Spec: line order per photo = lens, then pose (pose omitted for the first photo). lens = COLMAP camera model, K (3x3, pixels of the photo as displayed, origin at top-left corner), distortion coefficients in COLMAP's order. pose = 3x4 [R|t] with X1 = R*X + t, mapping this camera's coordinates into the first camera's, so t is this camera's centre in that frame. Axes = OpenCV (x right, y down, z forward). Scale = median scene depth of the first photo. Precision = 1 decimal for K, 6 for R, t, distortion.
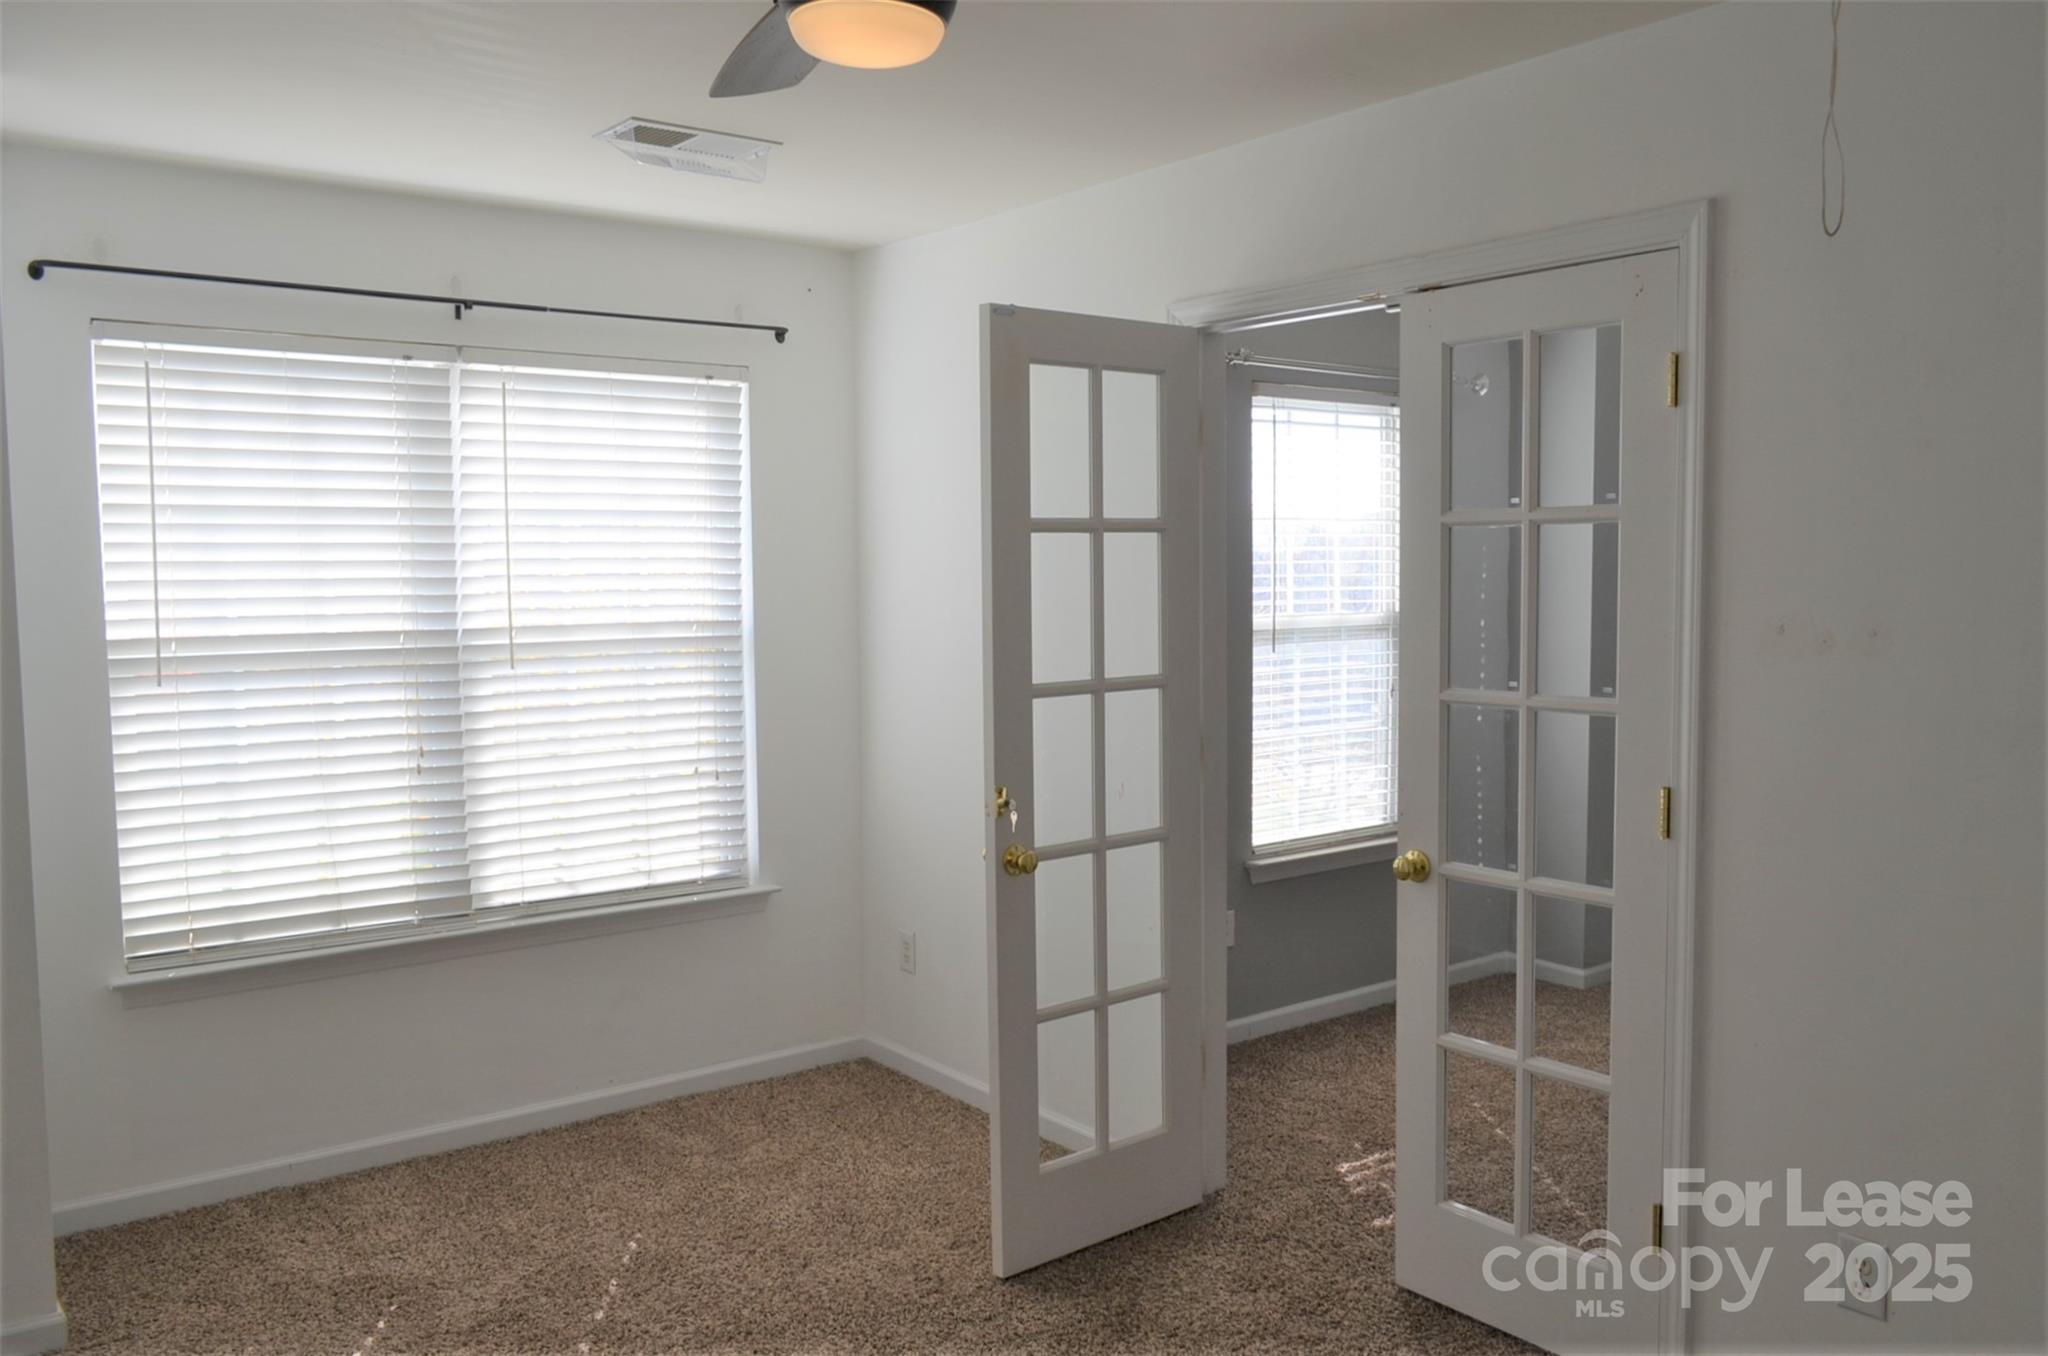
lens RADIAL K [[1554.6, 0, 1027.5], [0, 1554.6, 662.8], [0, 0, 1]] dist [0.004231, 0.000927]
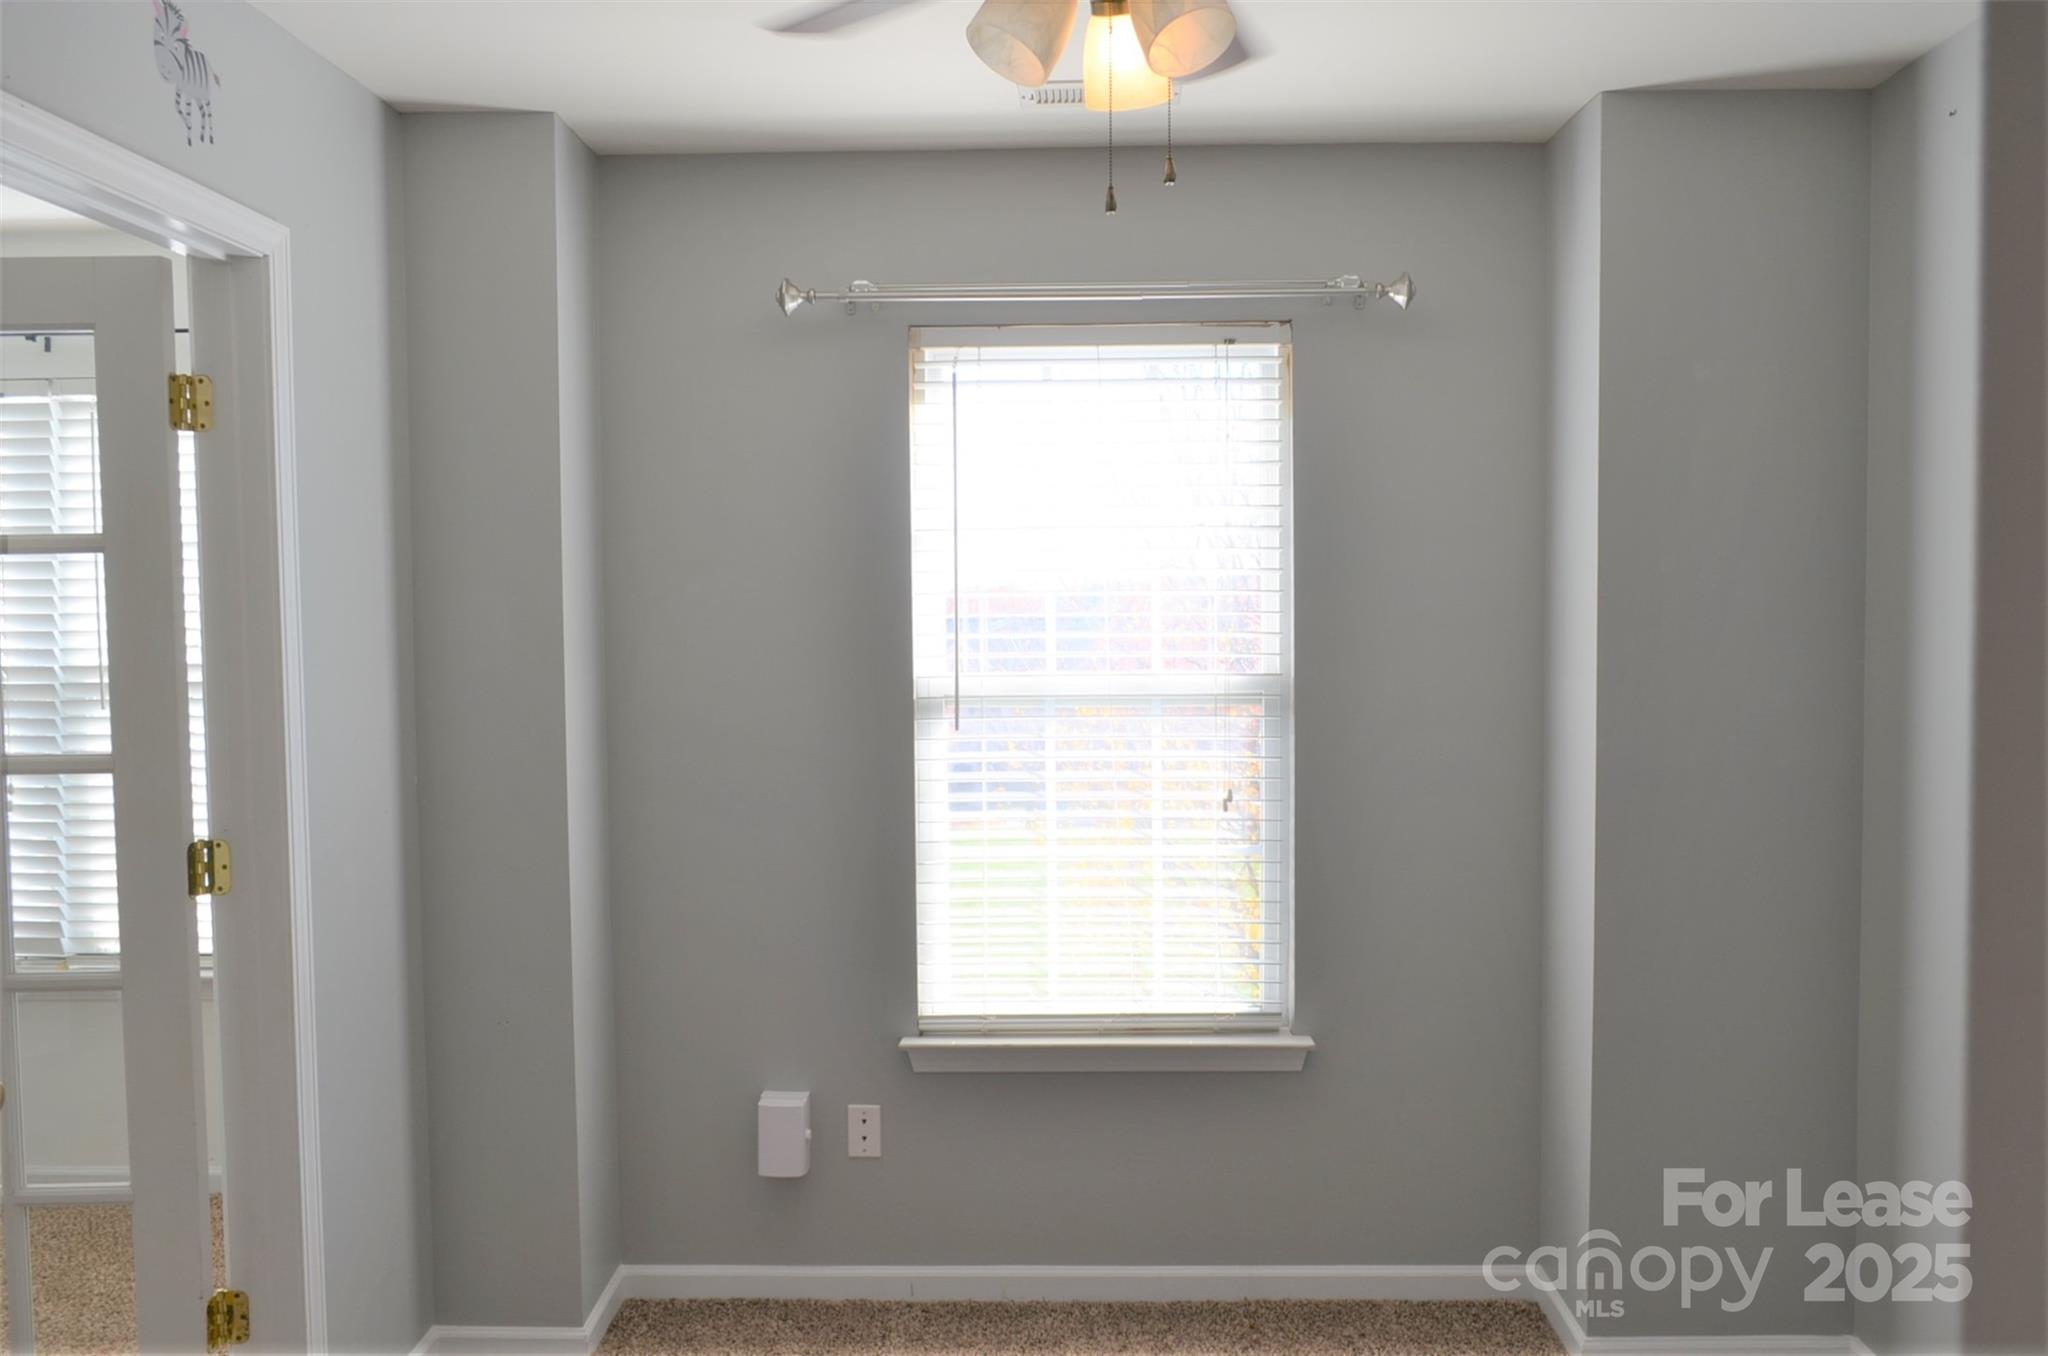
lens RADIAL K [[1568.6, 0, 1029.1], [0, 1568.6, 683.3], [0, 0, 1]] dist [-0.016725, 0.004296]
pose [[0.790715, 0.032216, -0.611337, 0.593229], [-0.035529, 0.999346, 0.006709, -0.032430], [0.611153, 0.016415, 0.791342, 0.488548]]
